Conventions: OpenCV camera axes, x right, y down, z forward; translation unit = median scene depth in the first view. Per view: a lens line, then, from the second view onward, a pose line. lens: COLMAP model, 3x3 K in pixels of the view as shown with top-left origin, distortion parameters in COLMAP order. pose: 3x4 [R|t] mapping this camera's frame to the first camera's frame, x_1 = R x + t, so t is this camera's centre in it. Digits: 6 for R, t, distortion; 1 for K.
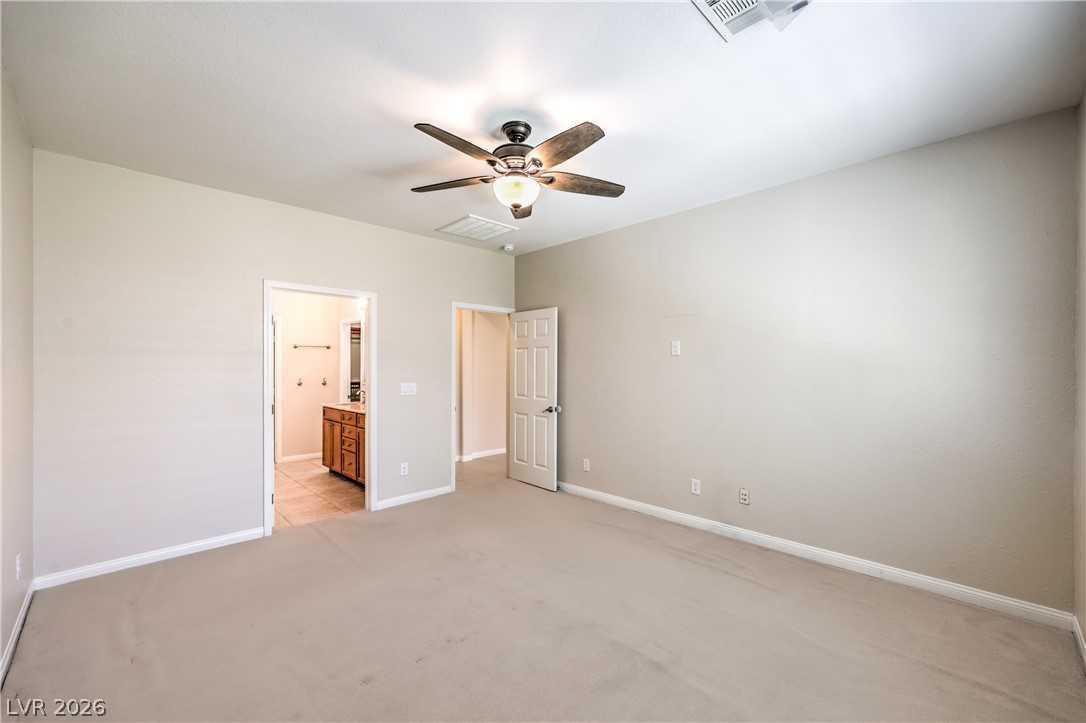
lens RADIAL K [[442.6, 0, 561.3], [0, 442.6, 369.0], [0, 0, 1]] dist [0.000638, -0.000464]
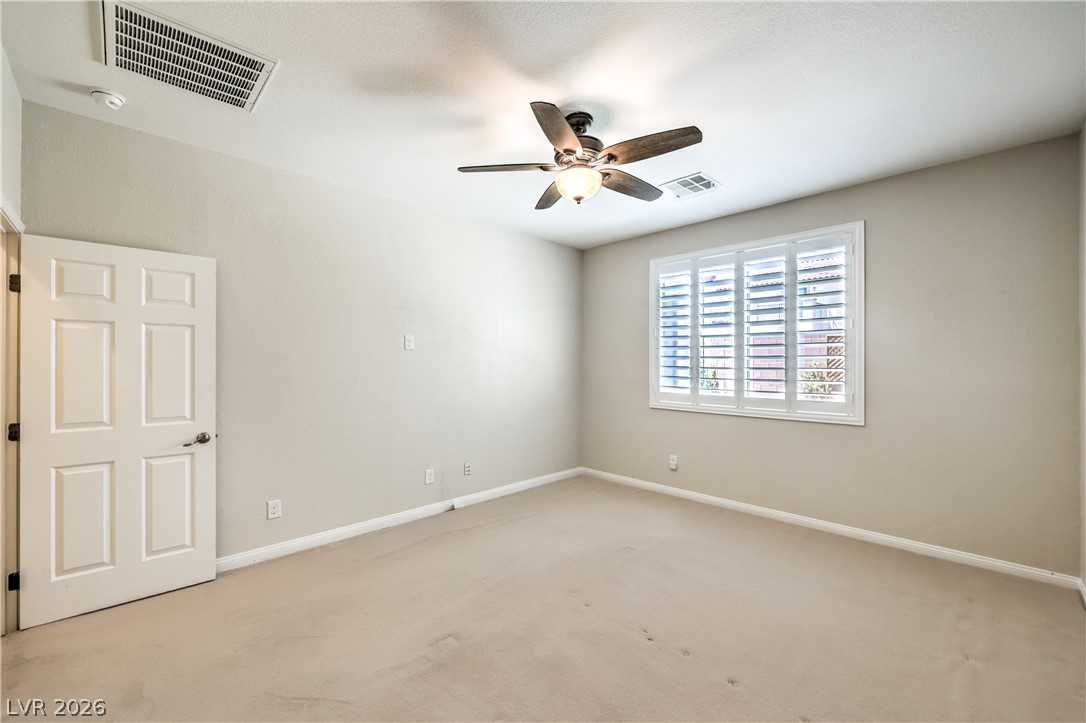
lens RADIAL K [[442.6, 0, 538.4], [0, 442.6, 360.1], [0, 0, 1]] dist [0.000638, -0.000464]
pose [[0.025740, 0.000483, 0.999669, -0.577152], [0.005712, 0.999983, -0.000630, -0.004295], [-0.999652, 0.005726, 0.025737, 0.564581]]
